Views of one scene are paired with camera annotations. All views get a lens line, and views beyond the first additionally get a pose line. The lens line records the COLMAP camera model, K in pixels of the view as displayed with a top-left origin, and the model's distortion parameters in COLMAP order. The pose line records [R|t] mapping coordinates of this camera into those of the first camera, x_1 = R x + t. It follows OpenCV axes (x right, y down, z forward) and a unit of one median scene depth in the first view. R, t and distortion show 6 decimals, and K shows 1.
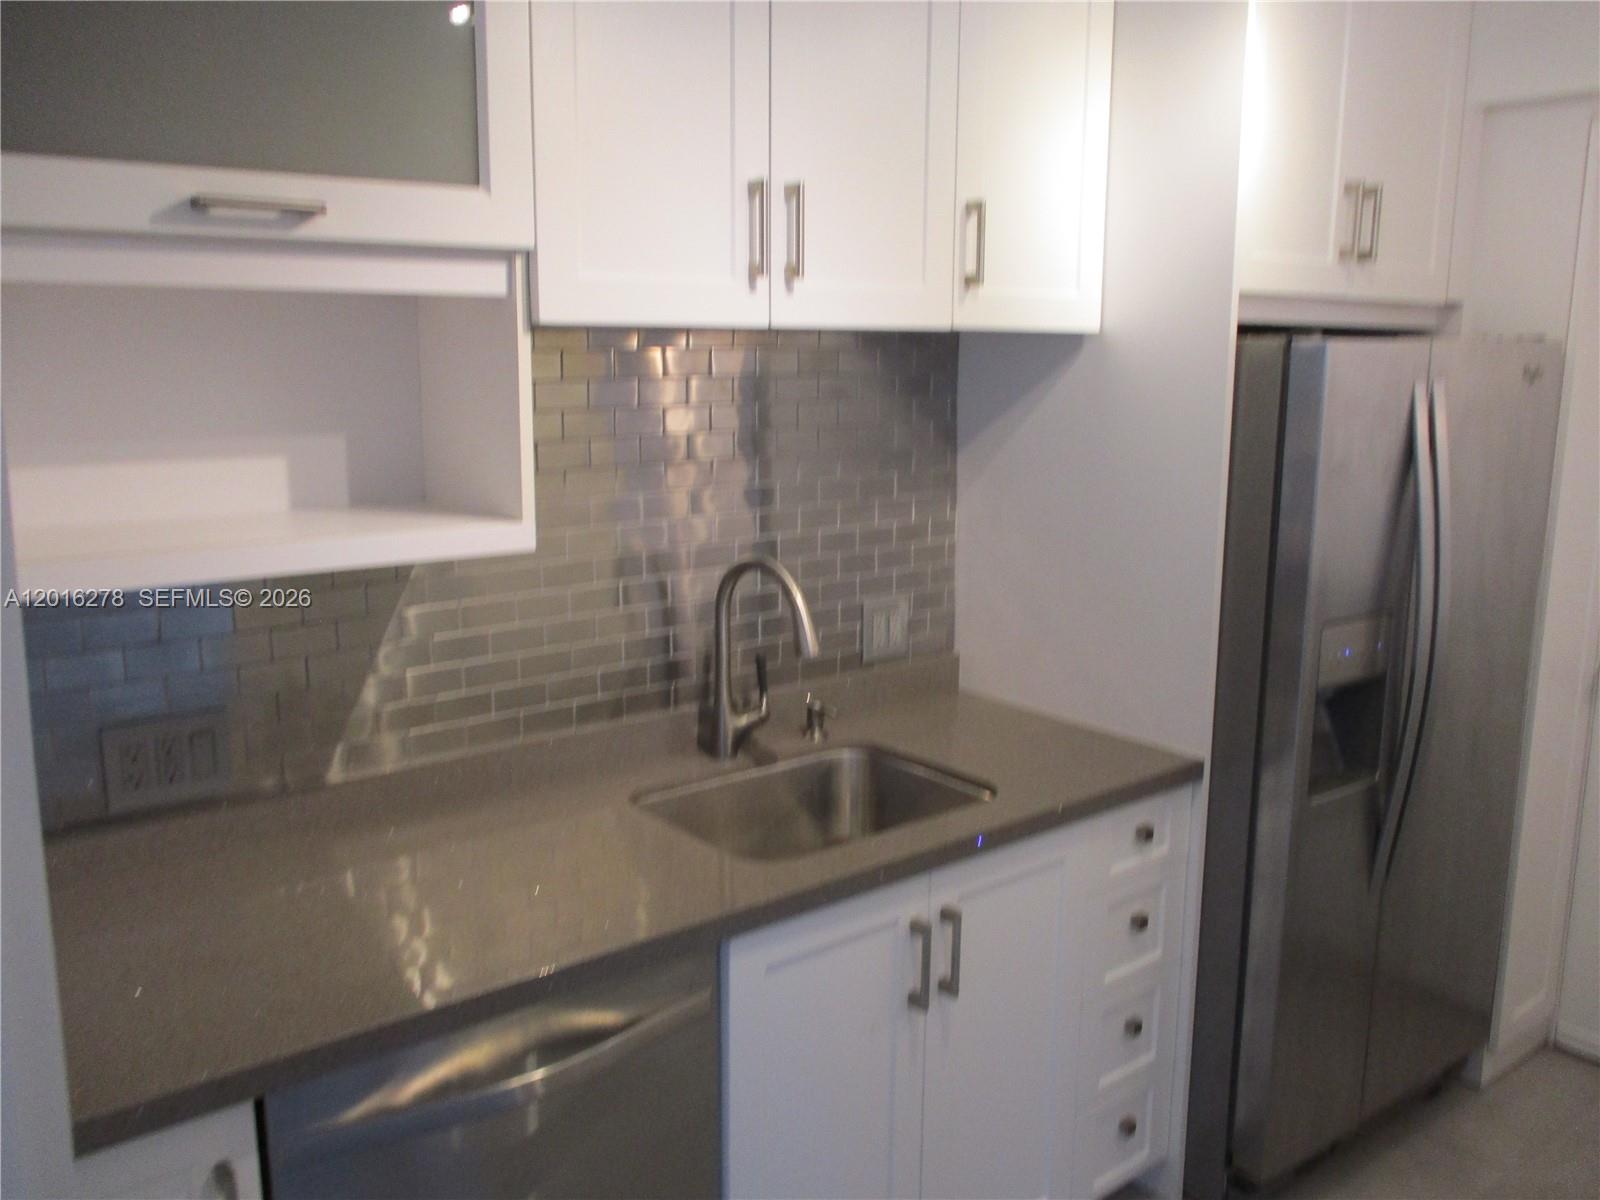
lens RADIAL K [[1319.4, 0, 808.2], [0, 1319.4, 595.3], [0, 0, 1]] dist [-0.045400, 0.029056]
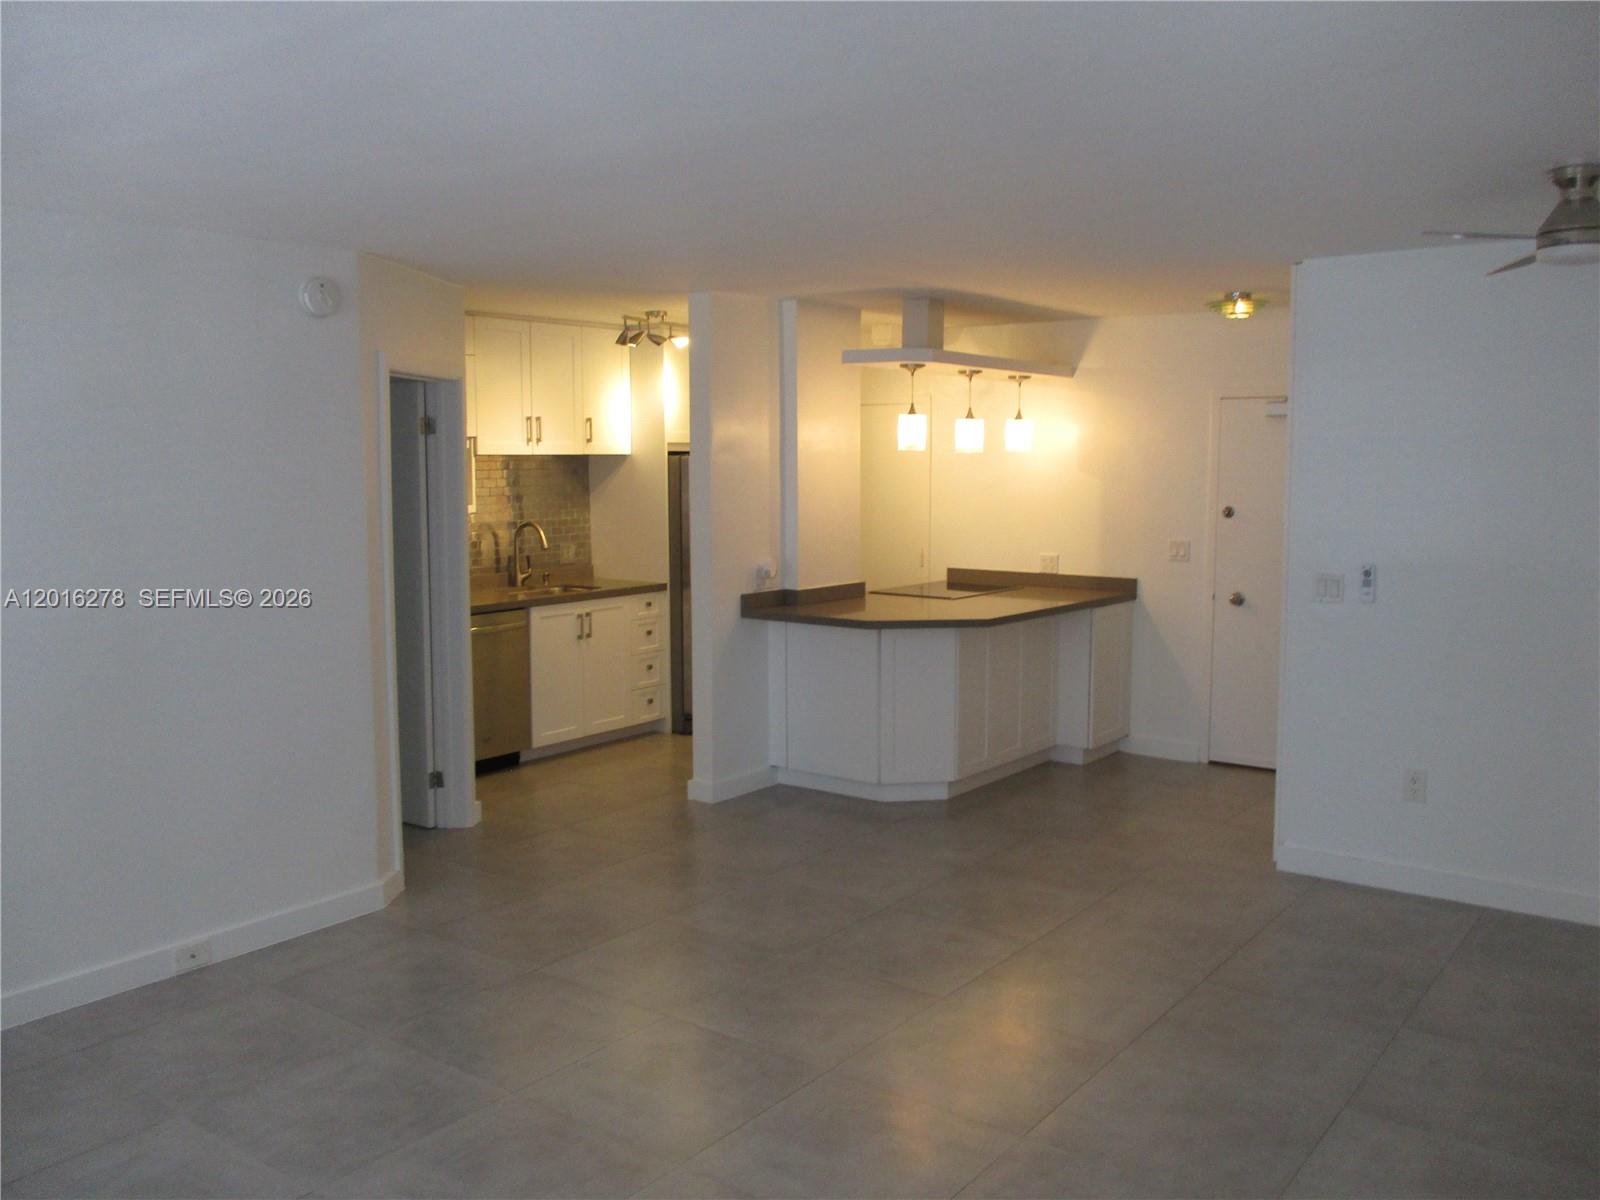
lens RADIAL K [[1319.4, 0, 792.1], [0, 1319.4, 586.2], [0, 0, 1]] dist [-0.045400, 0.029056]
pose [[0.973629, -0.031390, 0.225968, -0.137544], [0.051625, 0.995111, -0.084202, 0.423244], [-0.222220, 0.093647, 0.970489, -2.242691]]
